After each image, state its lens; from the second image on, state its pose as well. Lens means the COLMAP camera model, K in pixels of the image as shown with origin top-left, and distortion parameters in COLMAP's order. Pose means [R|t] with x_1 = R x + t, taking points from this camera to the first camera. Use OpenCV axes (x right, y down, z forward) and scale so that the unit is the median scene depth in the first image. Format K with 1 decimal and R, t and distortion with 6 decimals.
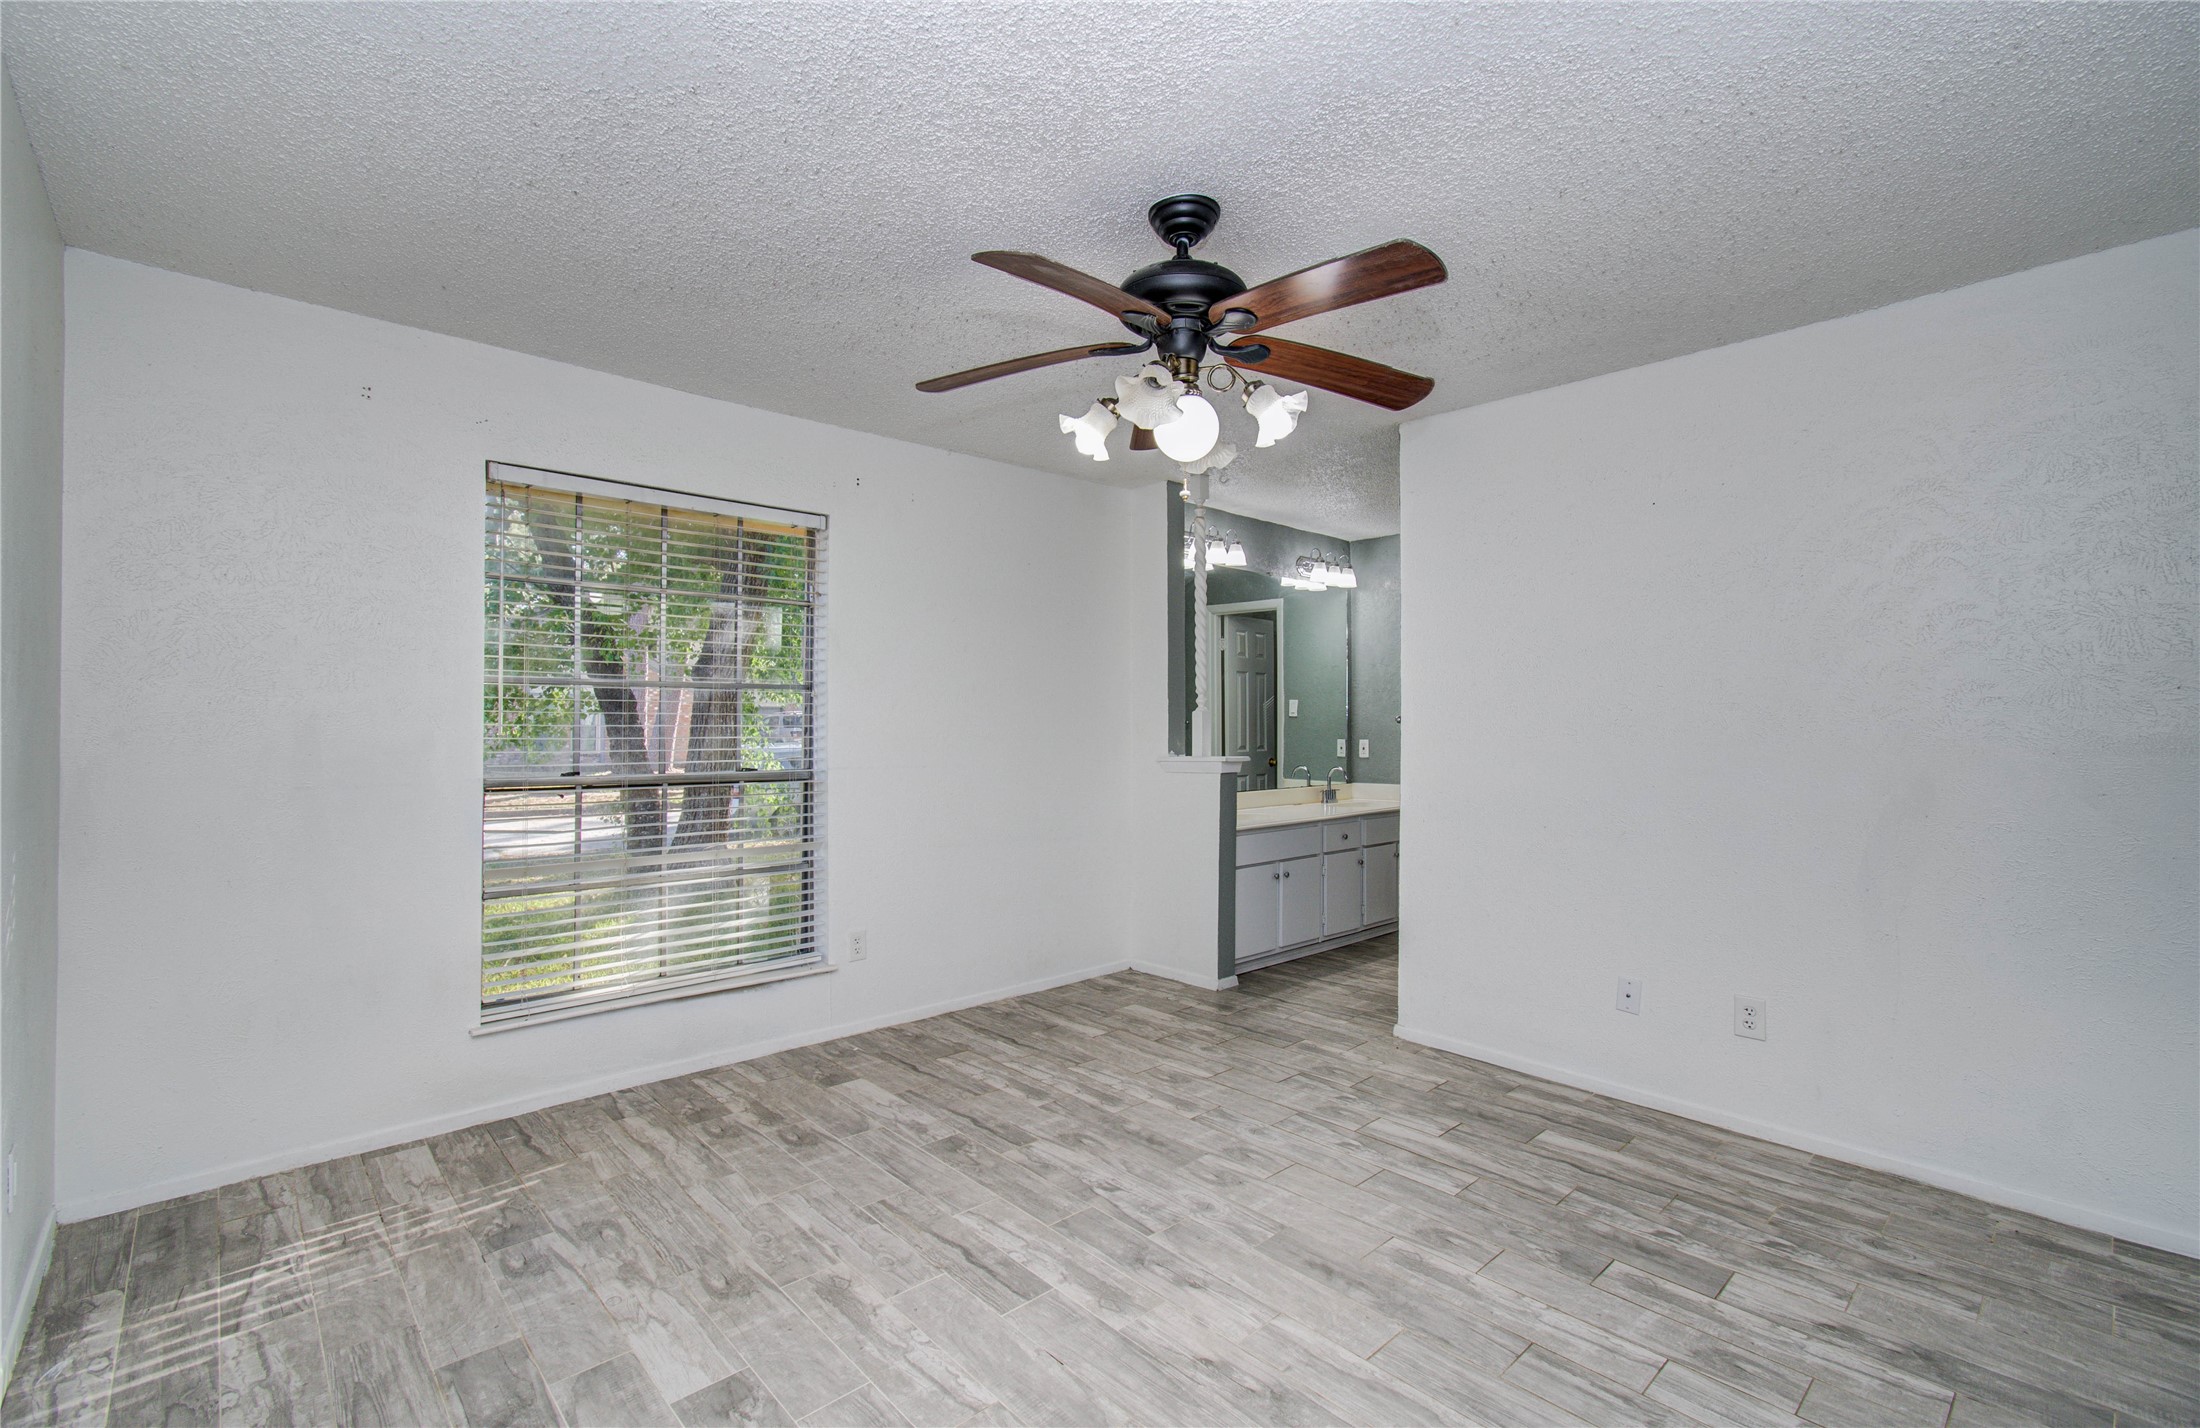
lens RADIAL K [[953.7, 0, 1113.8], [0, 953.7, 713.2], [0, 0, 1]] dist [-0.003780, 0.000105]
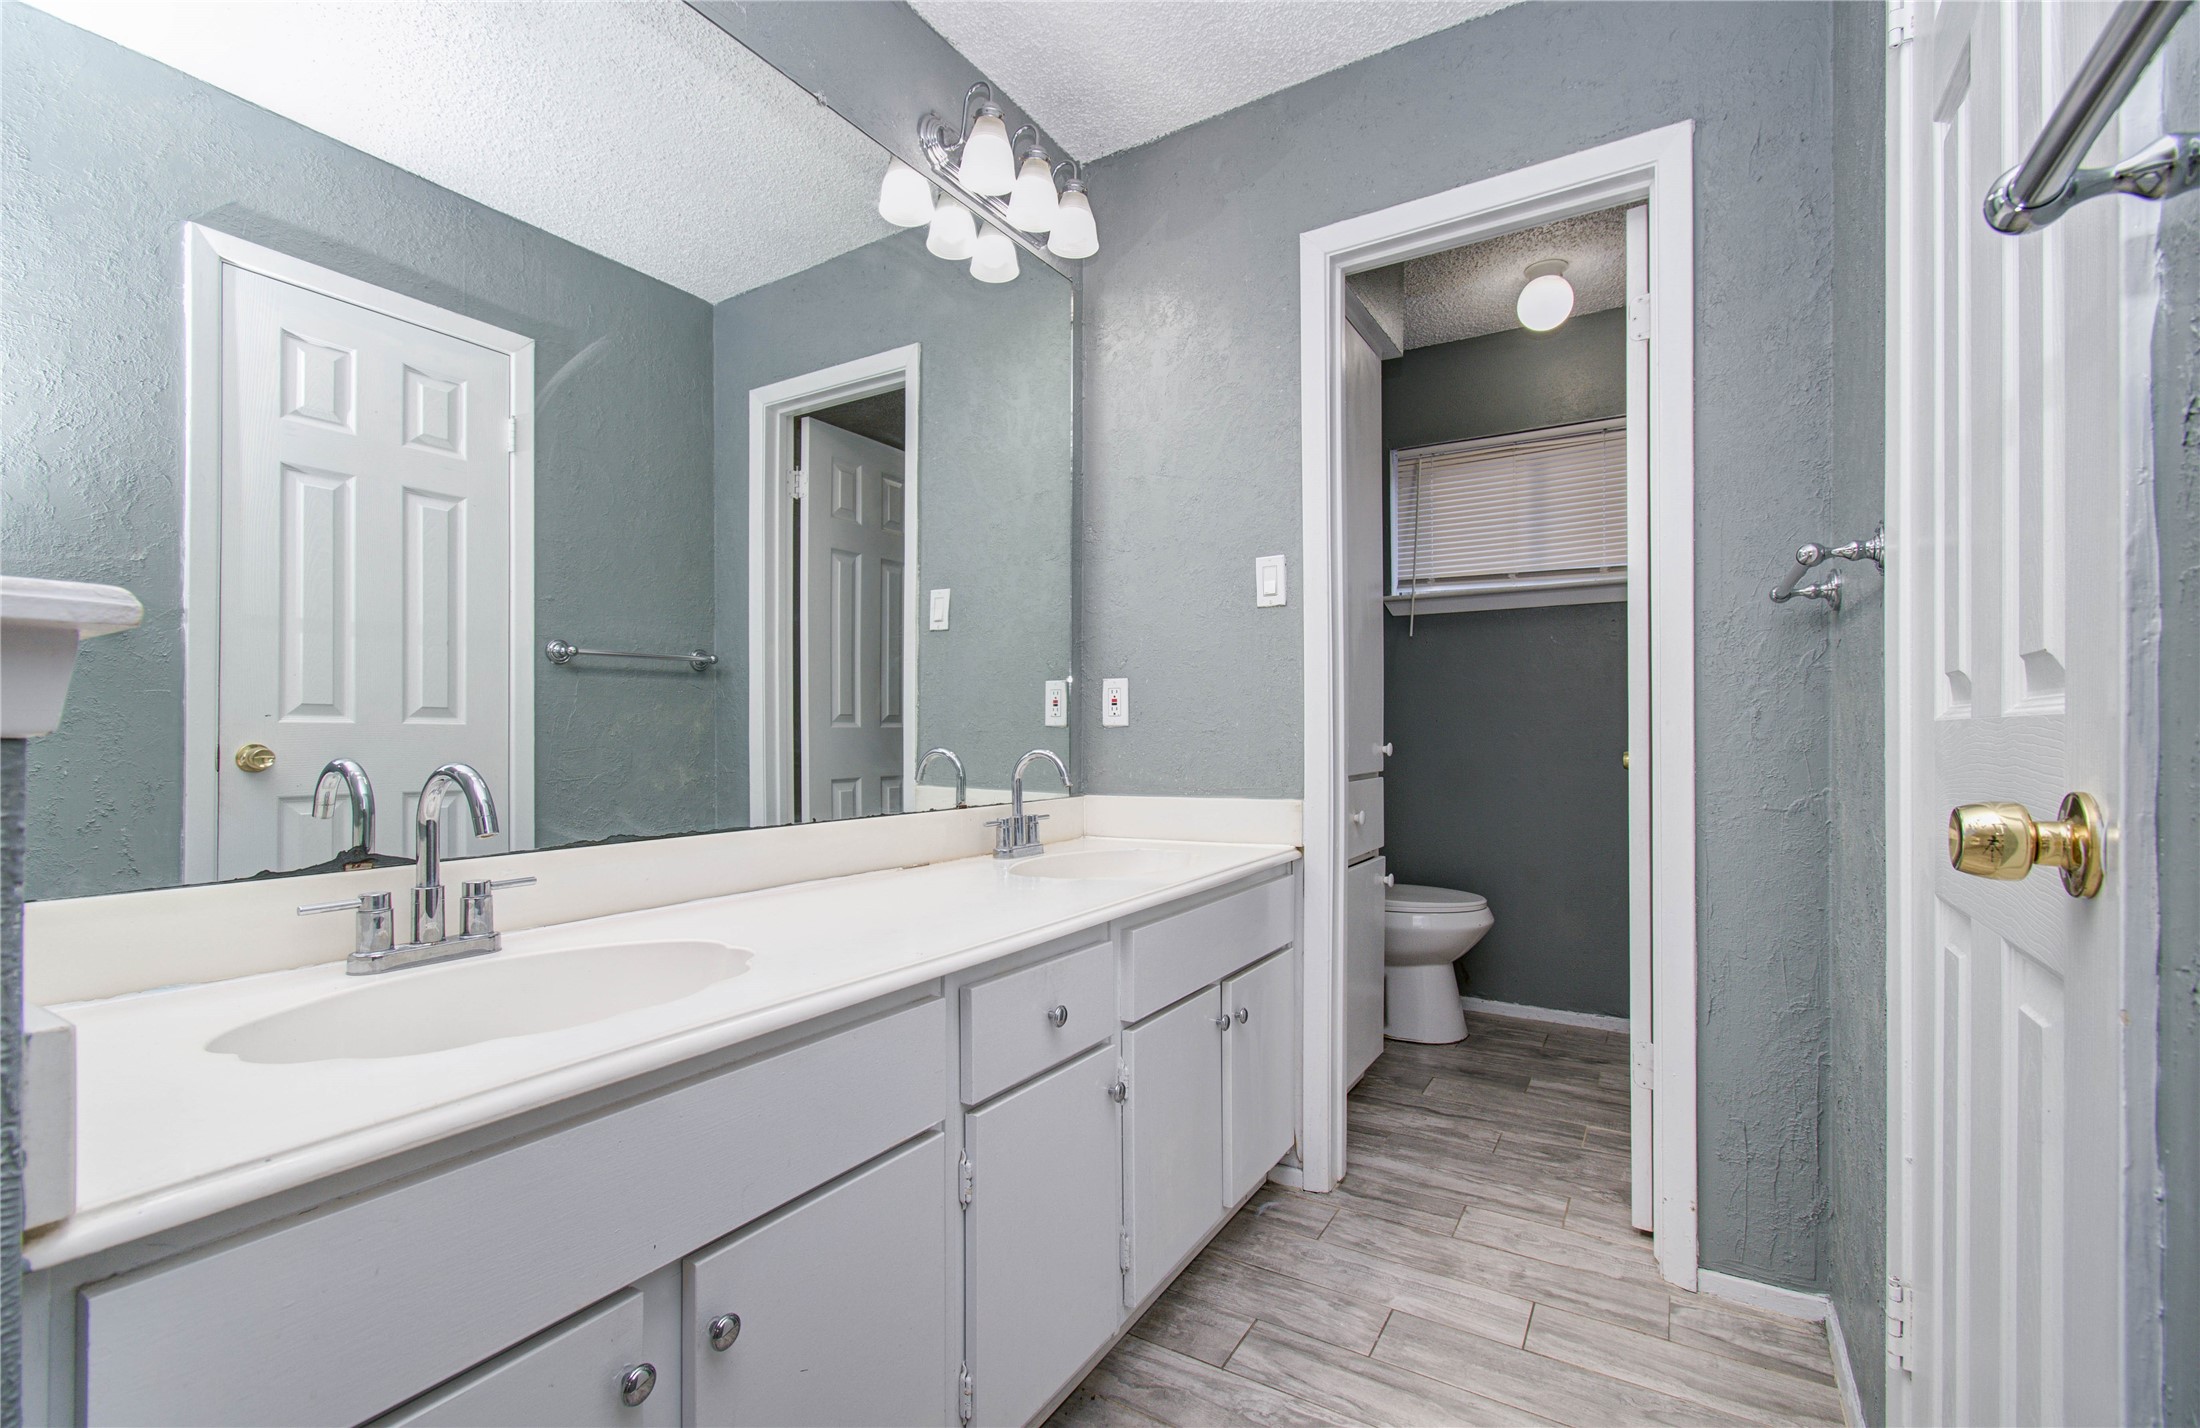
lens RADIAL K [[953.7, 0, 1095.8], [0, 953.7, 729.0], [0, 0, 1]] dist [-0.003780, 0.000105]
pose [[0.965797, 0.007553, 0.259190, 0.159573], [-0.006634, 0.999968, -0.004419, 0.048822], [-0.259215, 0.002549, 0.965816, 0.645836]]
